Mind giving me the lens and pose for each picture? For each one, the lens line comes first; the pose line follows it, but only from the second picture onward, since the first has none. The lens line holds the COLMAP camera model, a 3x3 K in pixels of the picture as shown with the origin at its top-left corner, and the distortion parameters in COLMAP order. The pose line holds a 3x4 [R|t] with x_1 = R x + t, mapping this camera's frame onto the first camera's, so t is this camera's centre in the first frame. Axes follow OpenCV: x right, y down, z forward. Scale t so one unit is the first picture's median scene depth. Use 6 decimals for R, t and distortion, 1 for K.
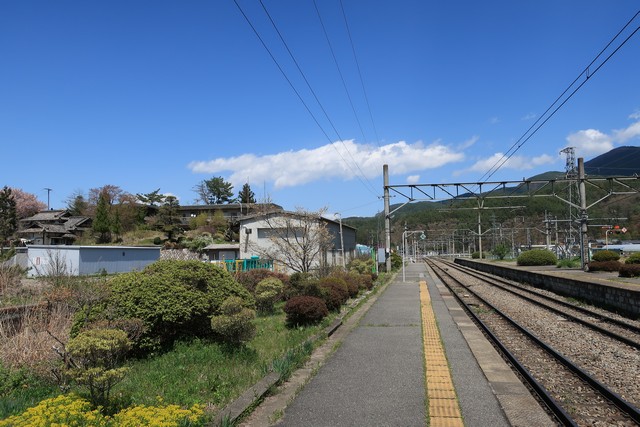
lens RADIAL K [[500.9, 0, 320.0], [0, 500.9, 211.5], [0, 0, 1]] dist [0.000121, -0.000528]
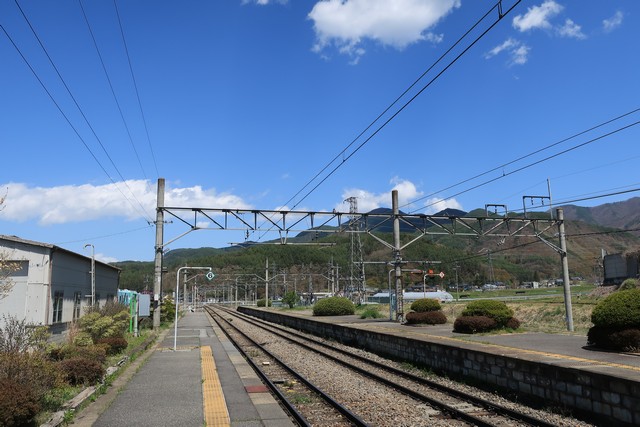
lens RADIAL K [[500.9, 0, 321.8], [0, 500.9, 215.2], [0, 0, 1]] dist [0.000121, -0.000528]
pose [[0.907906, 0.071873, 0.412967, 0.045476], [-0.036423, 0.994991, -0.093093, 0.019034], [-0.417589, 0.069478, 0.905976, 0.247350]]
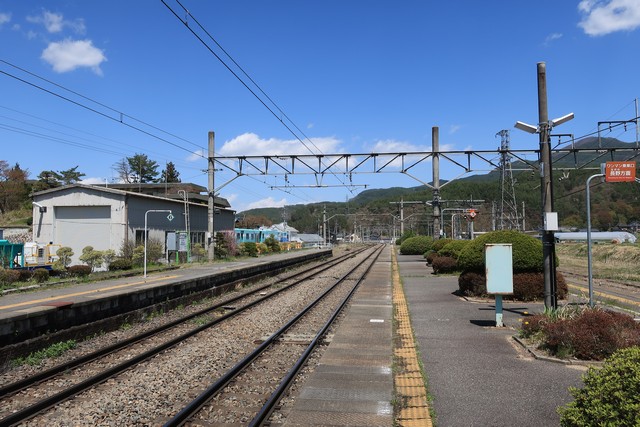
lens RADIAL K [[500.9, 0, 326.3], [0, 500.9, 211.1], [0, 0, 1]] dist [0.000121, -0.000528]
pose [[0.998227, 0.015417, 0.057496, 0.269008], [-0.017118, 0.999427, 0.029204, 0.010051], [-0.057012, -0.030136, 0.997919, 0.162623]]
